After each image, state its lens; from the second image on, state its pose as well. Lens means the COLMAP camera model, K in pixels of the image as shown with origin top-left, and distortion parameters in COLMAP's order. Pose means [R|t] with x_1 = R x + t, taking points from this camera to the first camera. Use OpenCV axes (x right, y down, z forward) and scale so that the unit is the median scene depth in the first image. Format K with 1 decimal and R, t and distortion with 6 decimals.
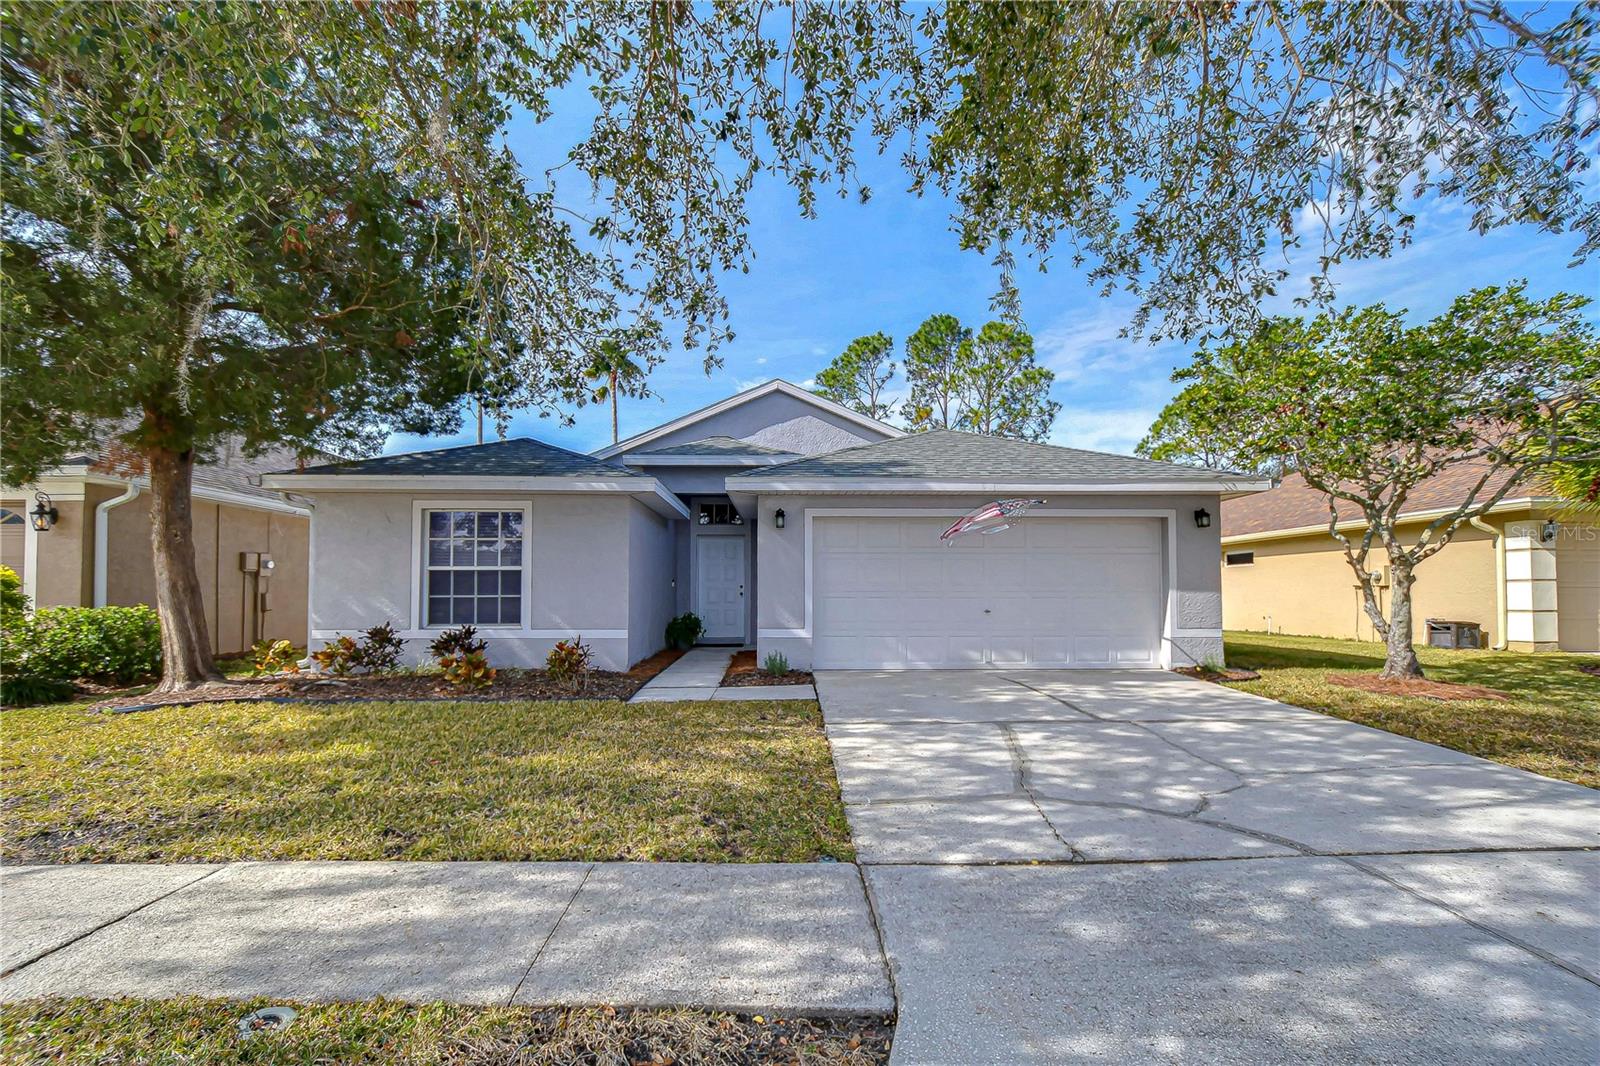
lens RADIAL K [[706.7, 0, 804.6], [0, 706.7, 543.3], [0, 0, 1]] dist [0.004580, -0.004975]
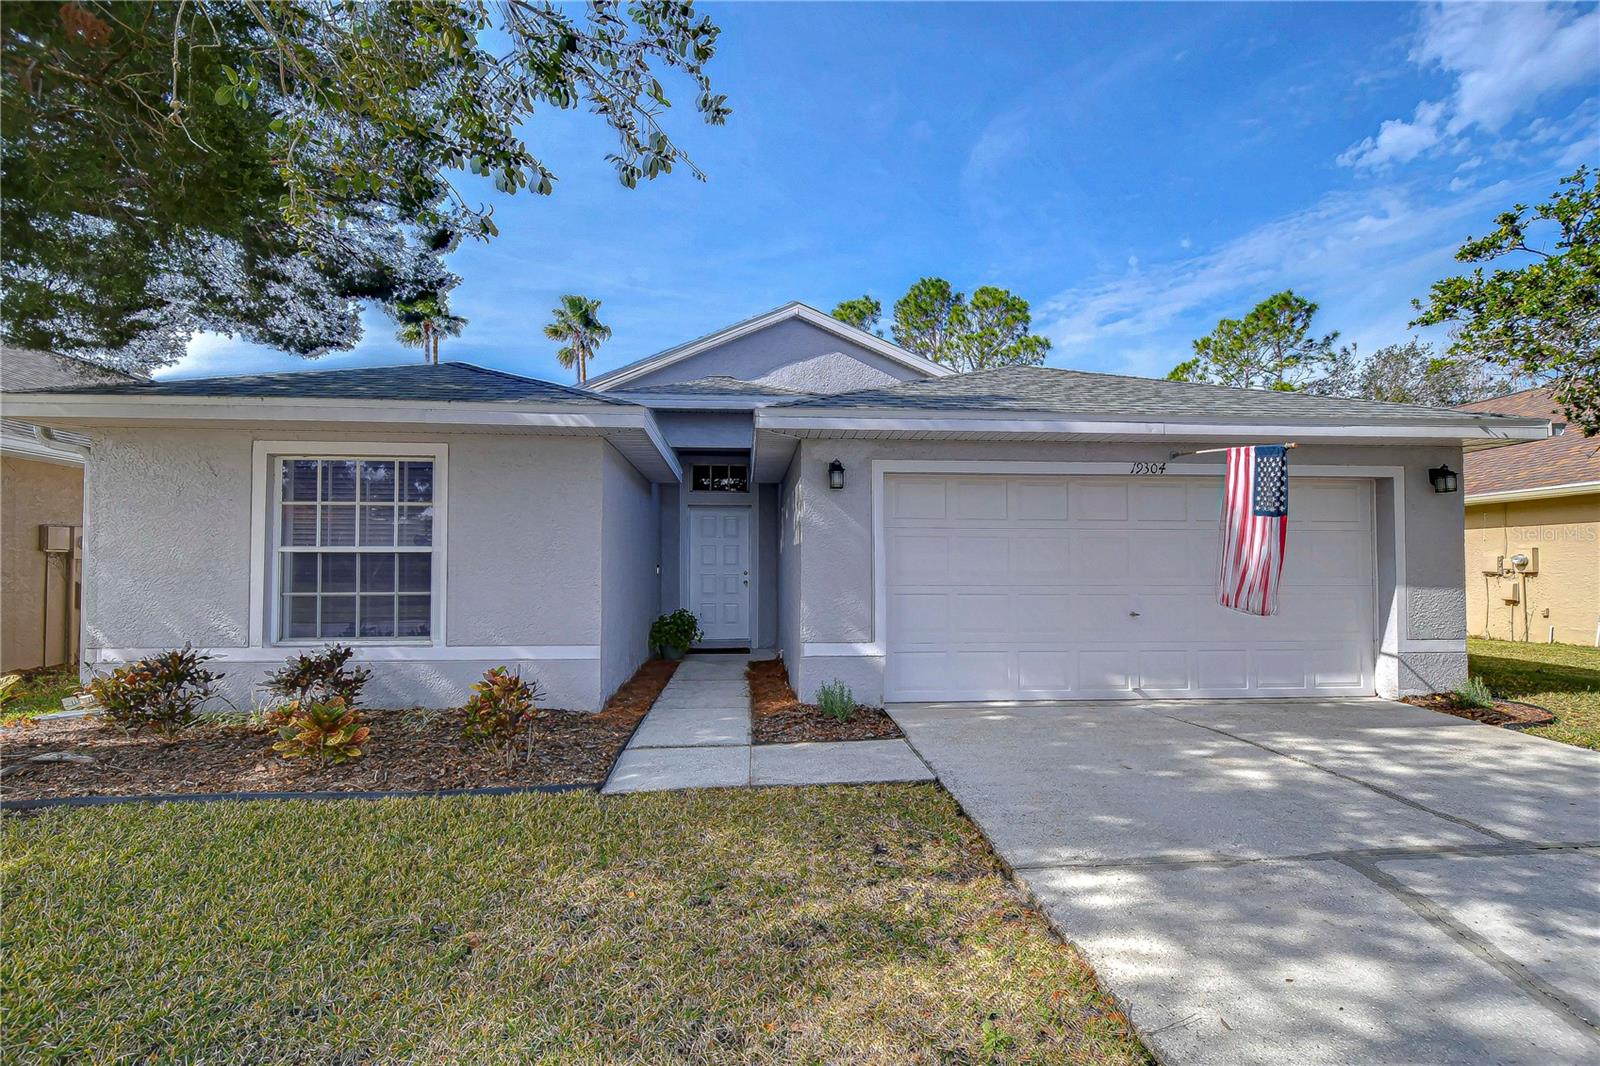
lens RADIAL K [[706.7, 0, 796.1], [0, 706.7, 523.9], [0, 0, 1]] dist [0.004580, -0.004975]
pose [[0.999381, 0.004000, 0.034946, -0.091067], [-0.004070, 0.999990, 0.001925, 0.009029], [-0.034938, -0.002066, 0.999387, 0.336409]]
